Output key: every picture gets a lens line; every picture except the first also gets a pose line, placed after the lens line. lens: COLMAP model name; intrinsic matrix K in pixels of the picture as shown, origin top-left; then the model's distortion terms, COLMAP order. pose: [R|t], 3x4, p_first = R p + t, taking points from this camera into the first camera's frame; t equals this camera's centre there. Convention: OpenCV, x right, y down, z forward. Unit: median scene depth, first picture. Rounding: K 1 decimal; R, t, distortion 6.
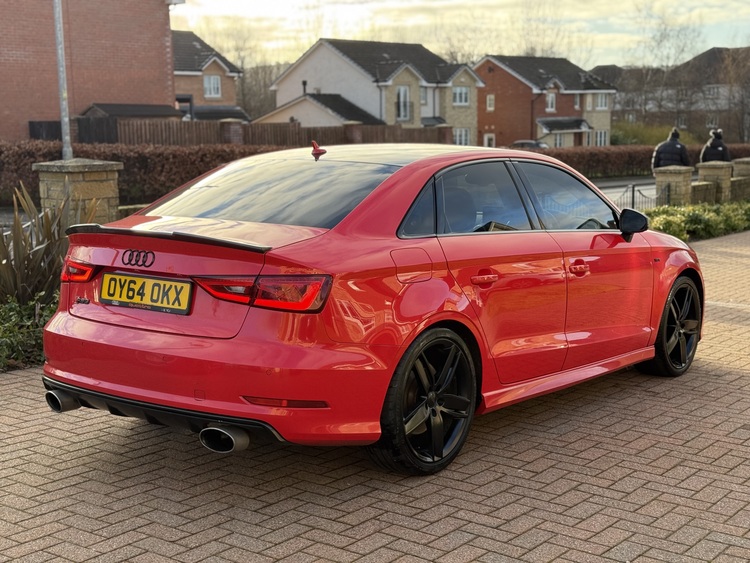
lens RADIAL K [[1036.4, 0, 377.4], [0, 1036.4, 287.9], [0, 0, 1]] dist [0.105993, 0.000000]
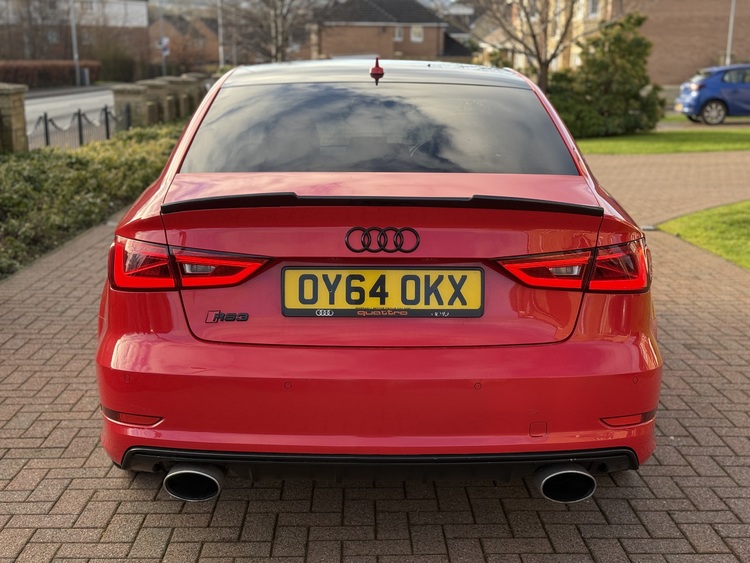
lens RADIAL K [[1036.4, 0, 371.9], [0, 1036.4, 280.9], [0, 0, 1]] dist [0.105993, 0.000000]
pose [[0.784420, -0.119433, 0.608622, -0.629088], [0.076605, 0.992427, 0.096017, -0.065663], [-0.615481, -0.028695, 0.787629, 0.495013]]
